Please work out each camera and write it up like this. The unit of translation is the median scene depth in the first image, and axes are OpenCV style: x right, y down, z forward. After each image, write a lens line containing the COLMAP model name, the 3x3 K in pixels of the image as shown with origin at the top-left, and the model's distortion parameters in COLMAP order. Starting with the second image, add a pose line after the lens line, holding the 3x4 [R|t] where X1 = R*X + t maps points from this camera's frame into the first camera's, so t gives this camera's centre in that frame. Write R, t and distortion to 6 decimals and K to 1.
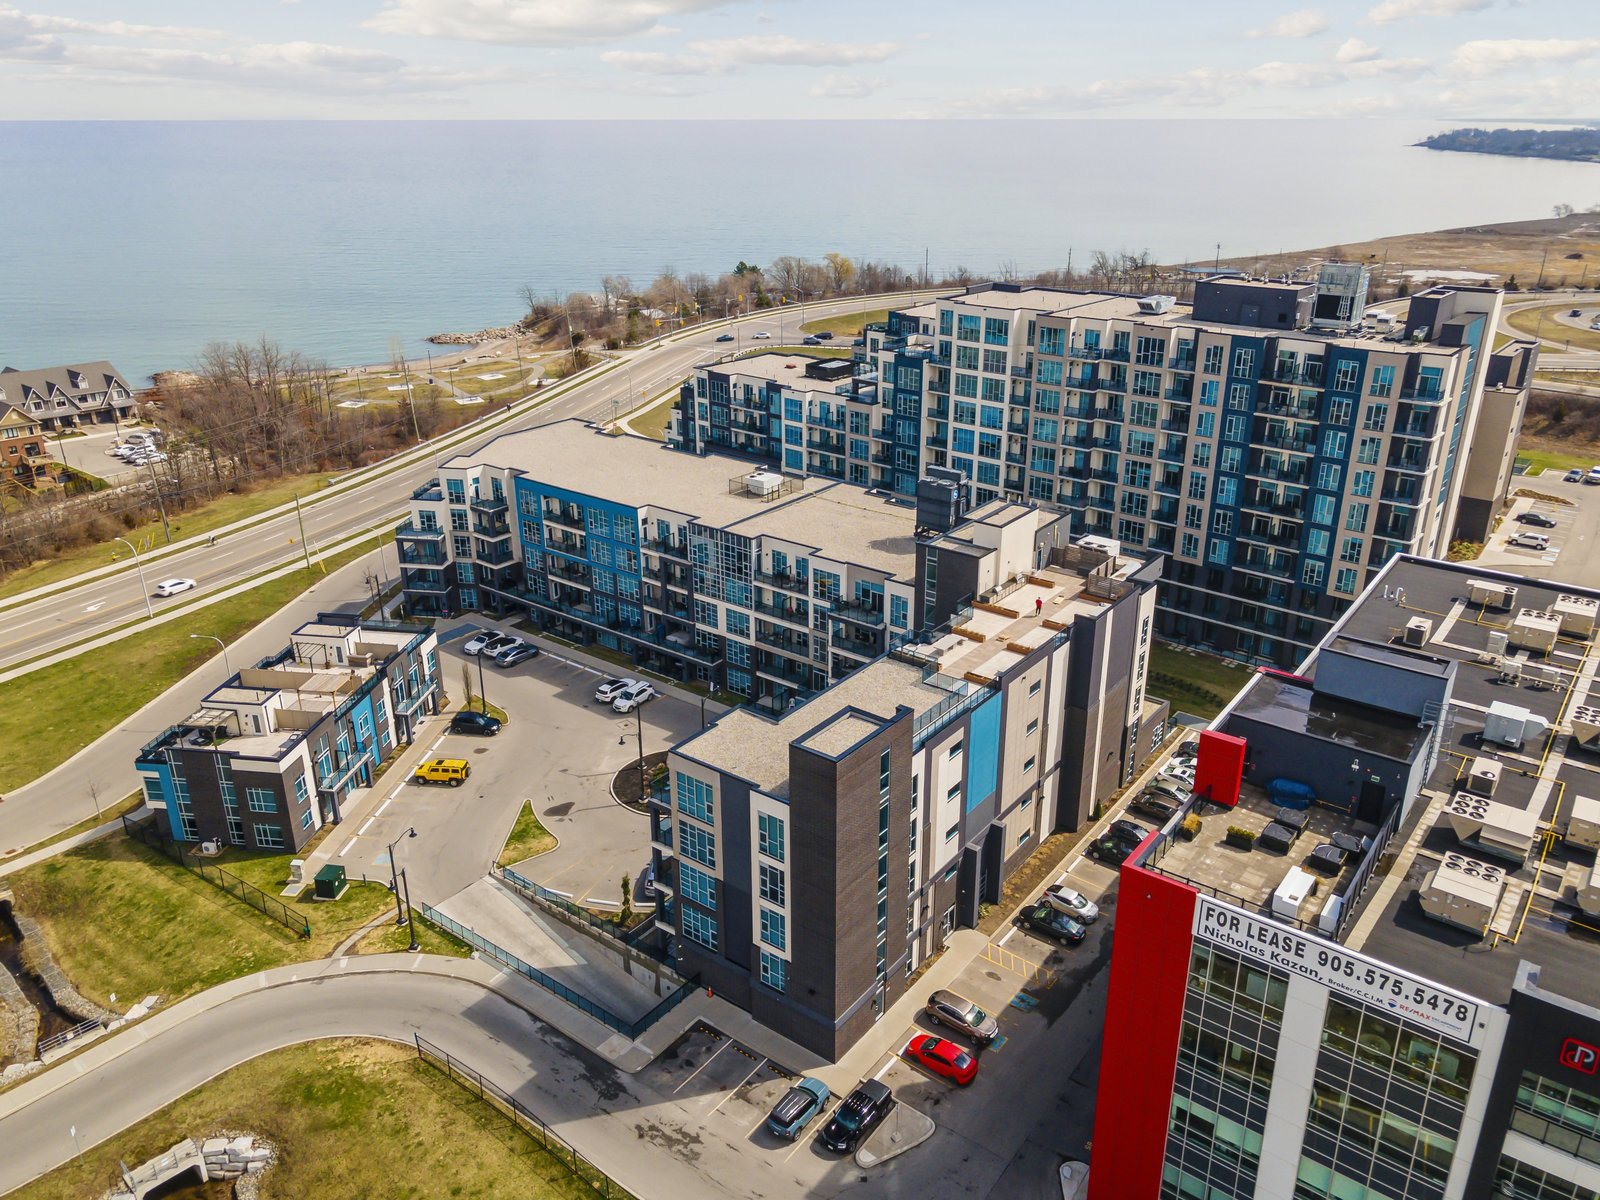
lens RADIAL K [[1166.1, 0, 858.6], [0, 1166.1, 594.0], [0, 0, 1]] dist [0.045981, 0.001890]
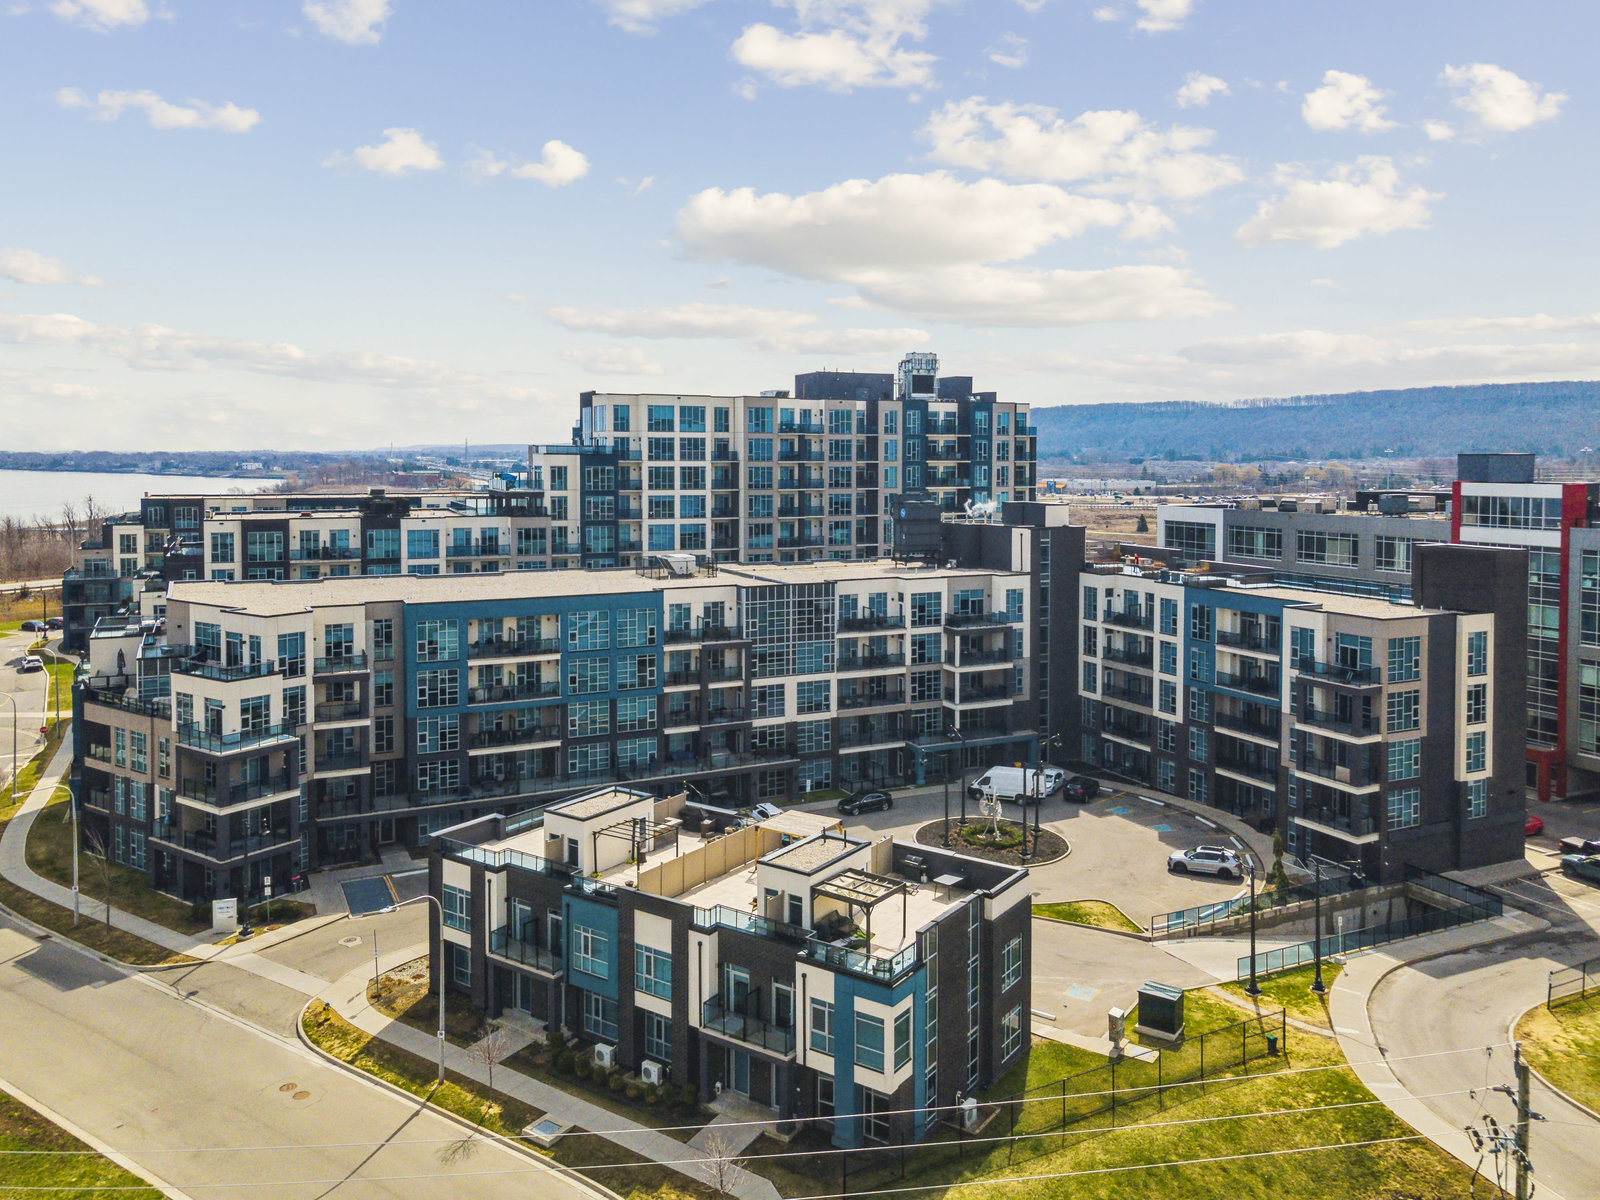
lens RADIAL K [[1178.0, 0, 801.4], [0, 1178.0, 495.5], [0, 0, 1]] dist [0.038116, -0.000790]
pose [[0.477883, -0.043830, 0.877329, -0.771928], [0.334797, 0.932456, -0.135781, 0.002593], [-0.812120, 0.358614, 0.460279, 0.529255]]
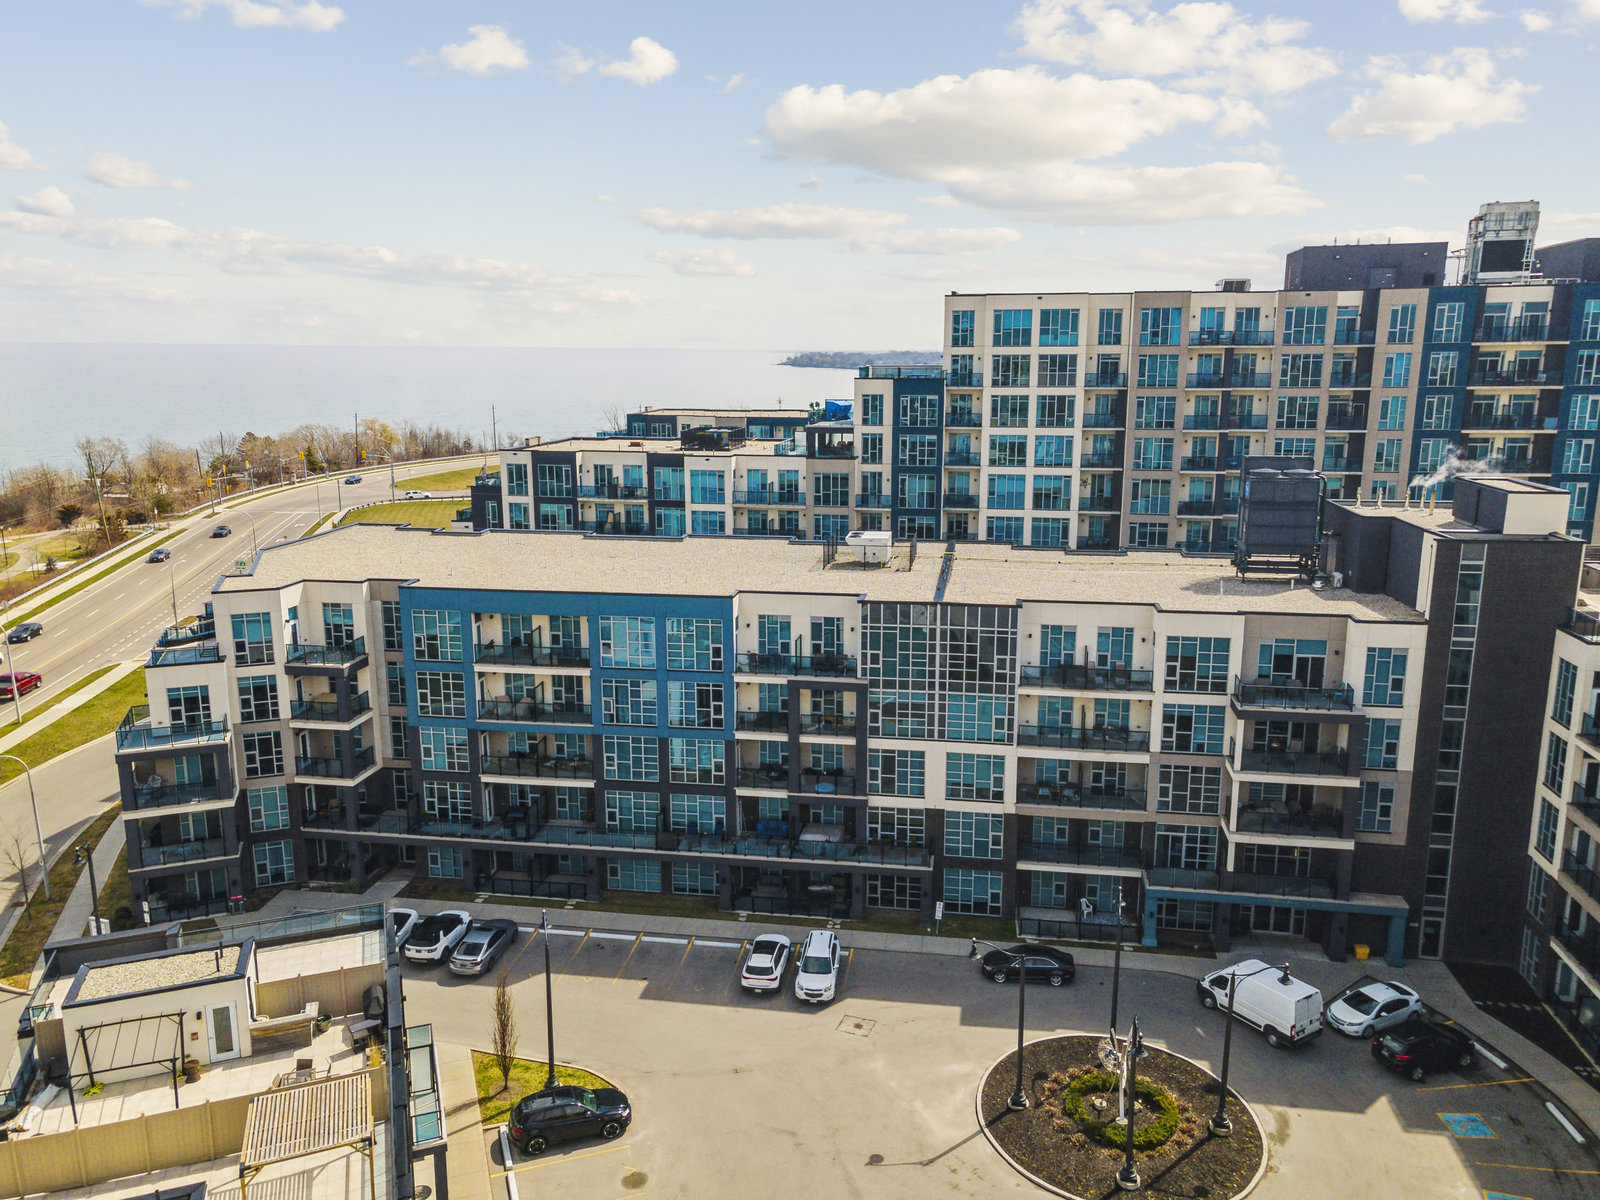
lens RADIAL K [[1179.8, 0, 821.5], [0, 1179.8, 594.7], [0, 0, 1]] dist [0.040566, 0.002538]
pose [[0.895630, -0.106223, 0.431931, -0.362295], [0.181253, 0.973943, -0.136318, 0.004469], [-0.406196, 0.200379, 0.891545, 0.490109]]
